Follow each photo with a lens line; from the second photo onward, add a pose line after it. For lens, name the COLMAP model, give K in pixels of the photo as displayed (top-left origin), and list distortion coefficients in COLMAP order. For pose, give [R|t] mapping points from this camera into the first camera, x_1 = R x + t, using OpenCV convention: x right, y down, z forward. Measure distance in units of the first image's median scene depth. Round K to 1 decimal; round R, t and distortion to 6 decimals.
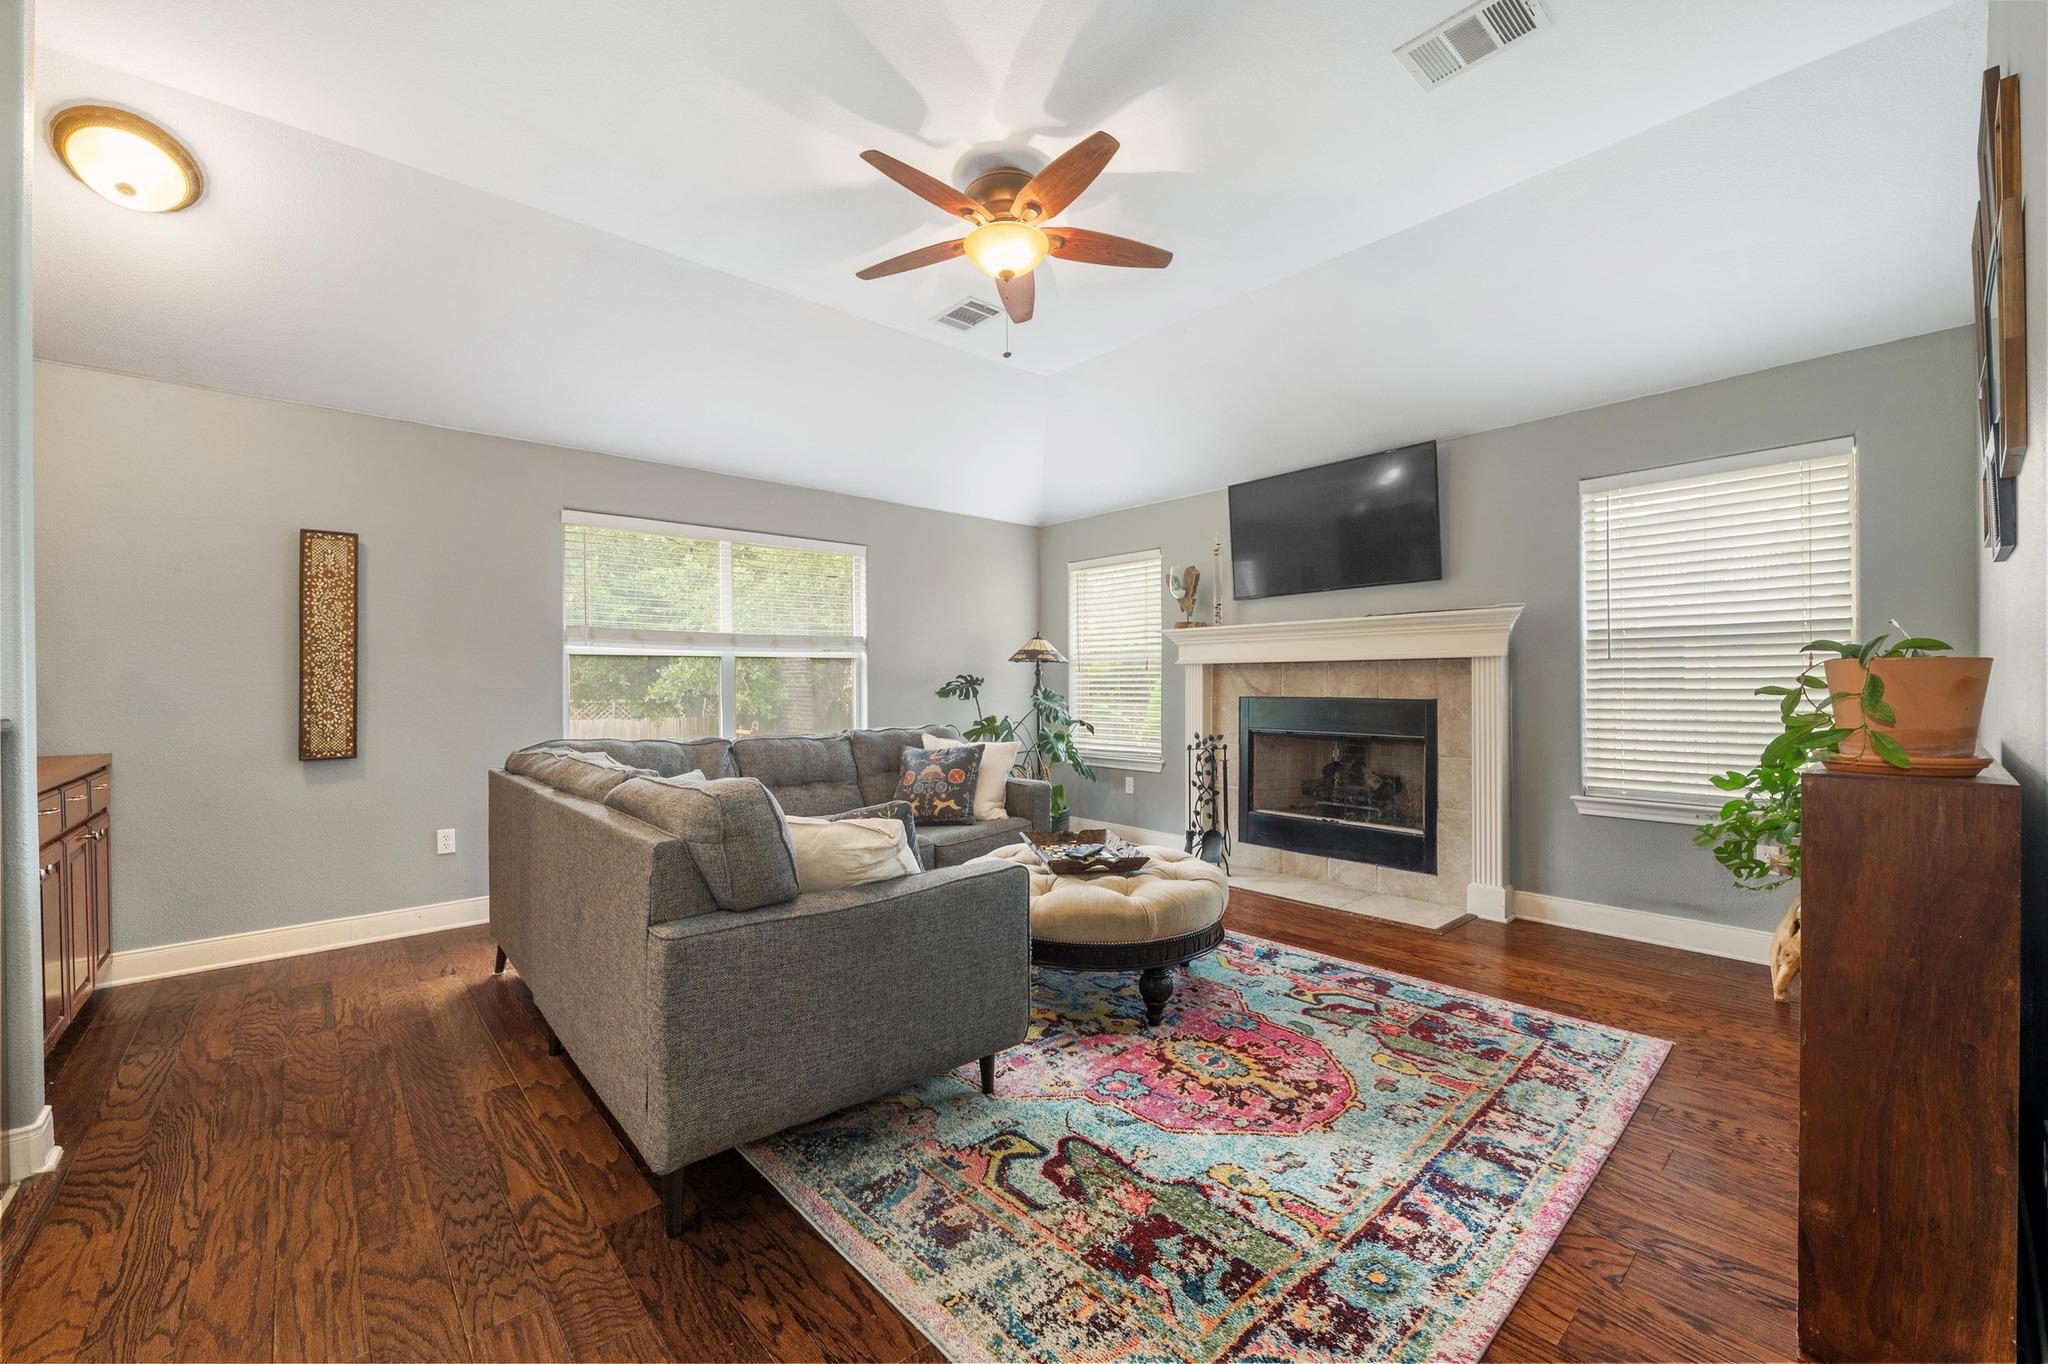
lens RADIAL K [[812.2, 0, 1024.9], [0, 812.2, 688.4], [0, 0, 1]] dist [-0.010947, 0.001804]
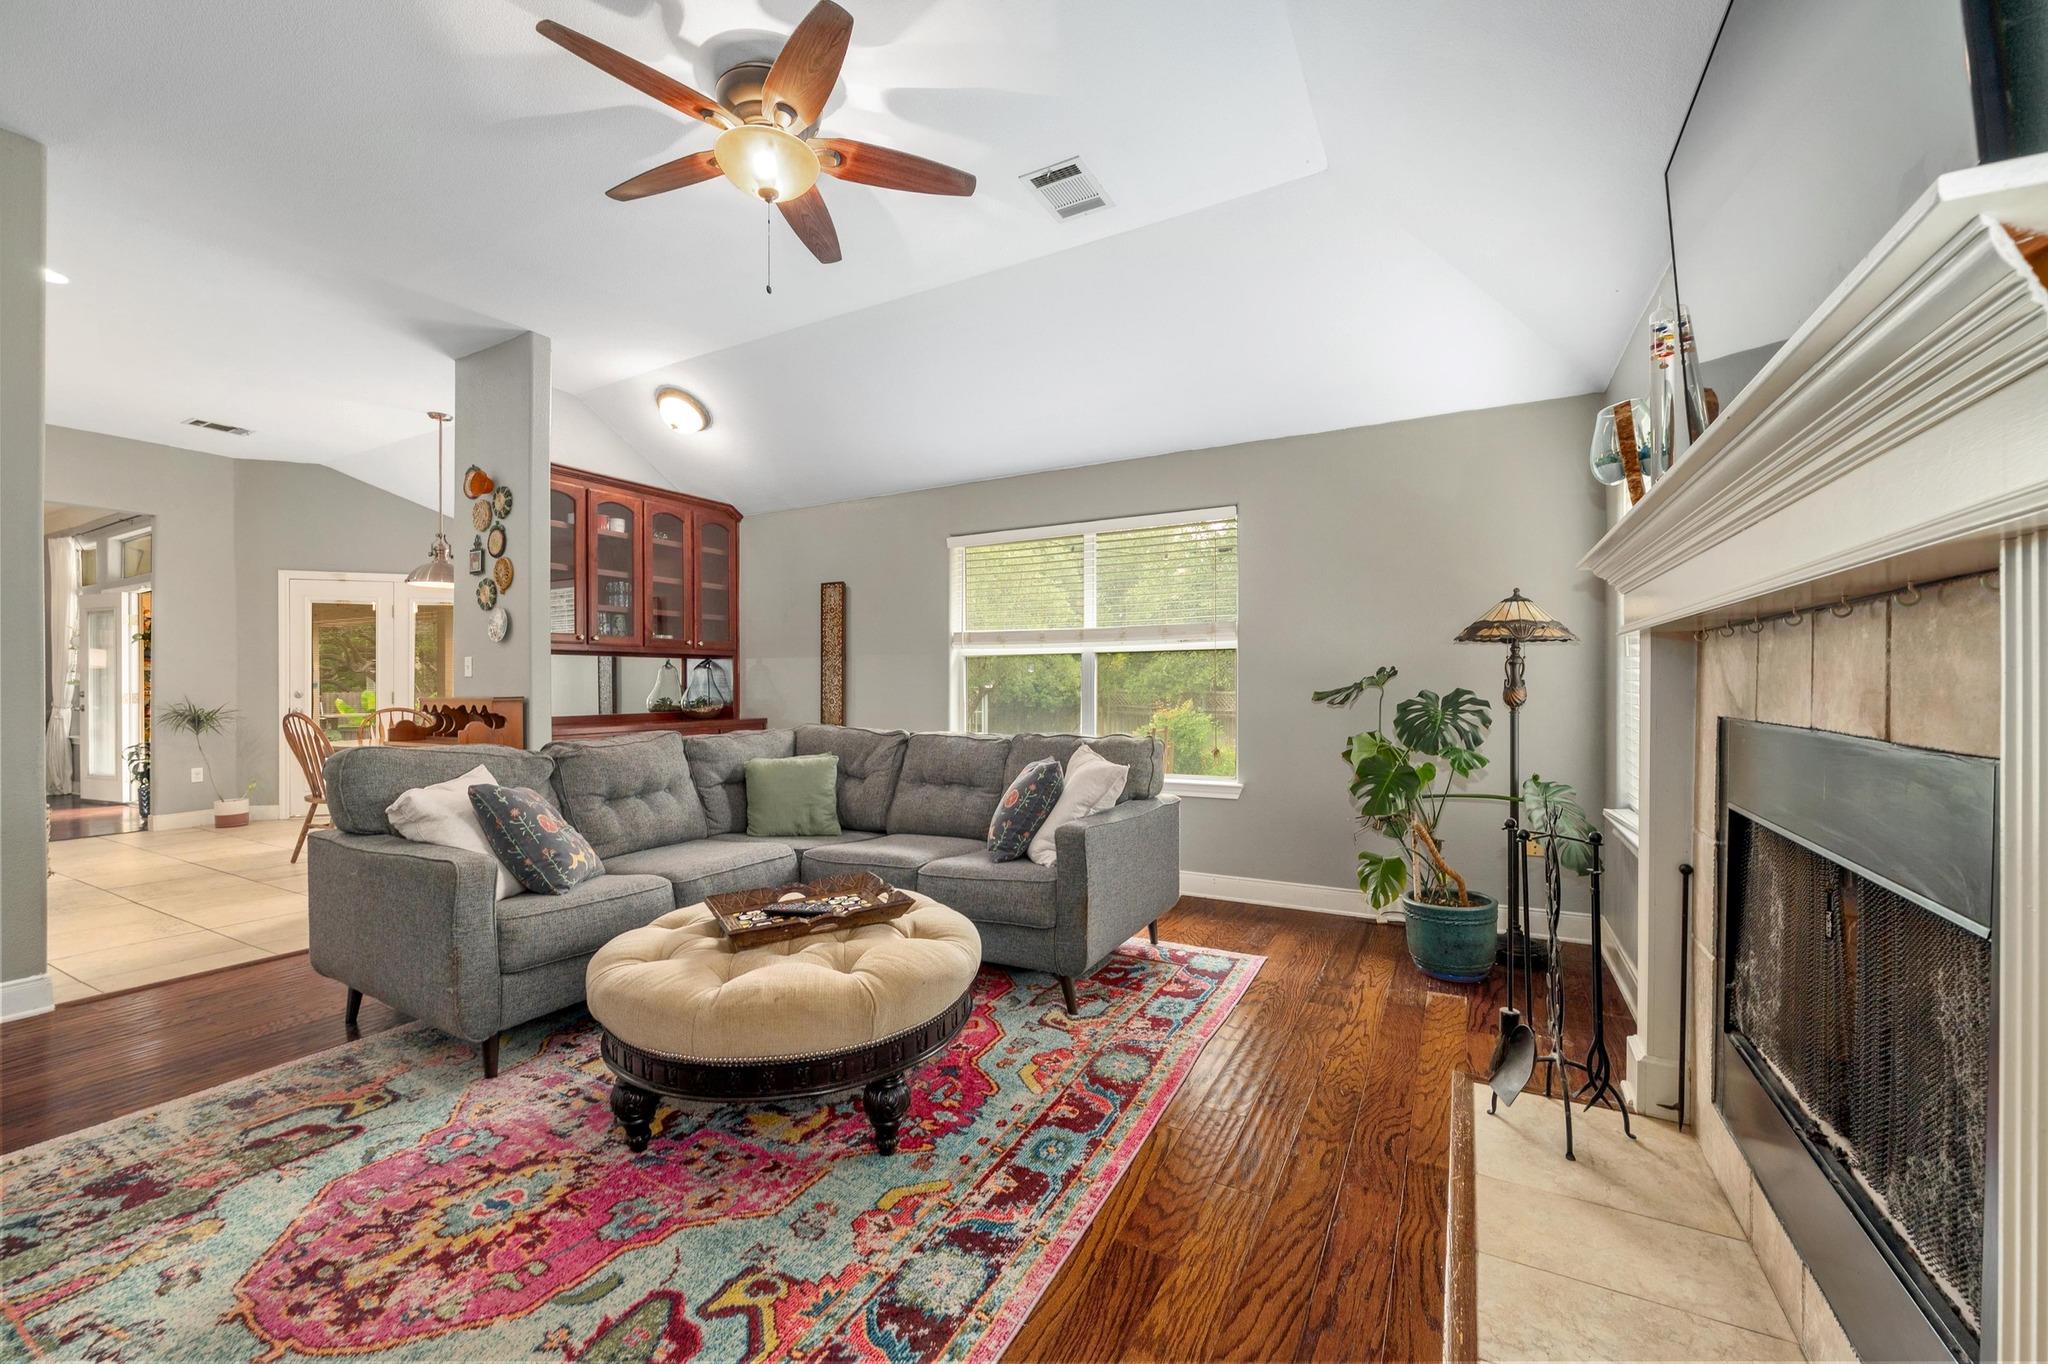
lens RADIAL K [[812.2, 0, 1024.7], [0, 812.2, 680.9], [0, 0, 1]] dist [-0.010947, 0.001804]
pose [[0.332713, 0.001951, -0.943026, 1.025967], [-0.003052, 0.999995, 0.000993, -0.011265], [0.943023, 0.002548, 0.332717, 1.153434]]
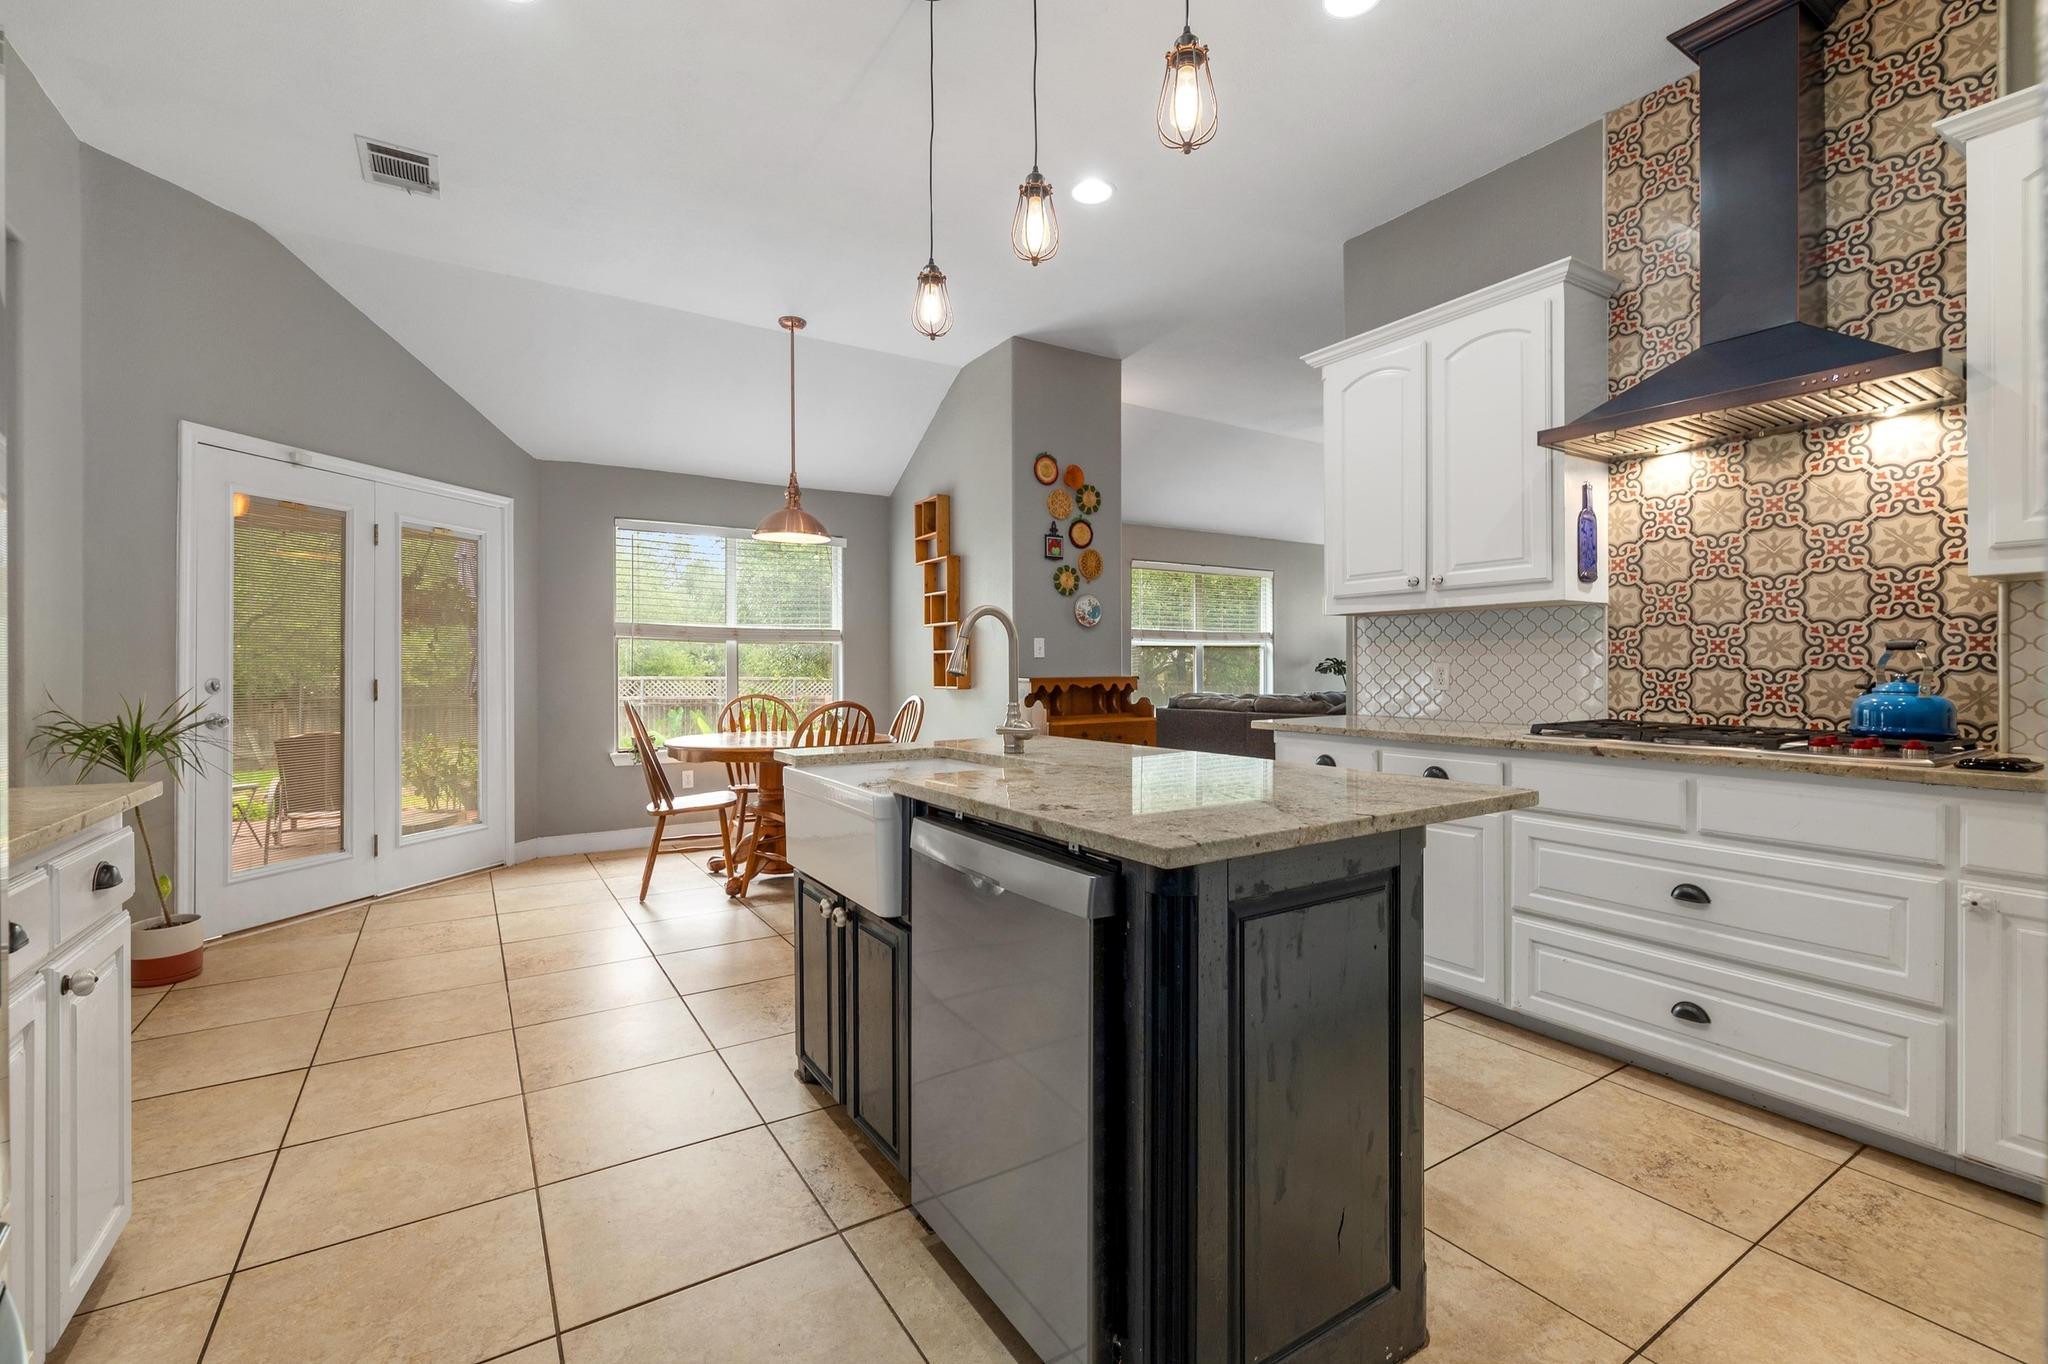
lens RADIAL K [[880.5, 0, 1027.5], [0, 880.5, 668.2], [0, 0, 1]] dist [0.000746, 0.000057]
pose [[0.987670, -0.004302, -0.156490, -0.828757], [0.002970, 0.999957, -0.008748, 0.034736], [0.156521, 0.008175, 0.987641, -1.478614]]
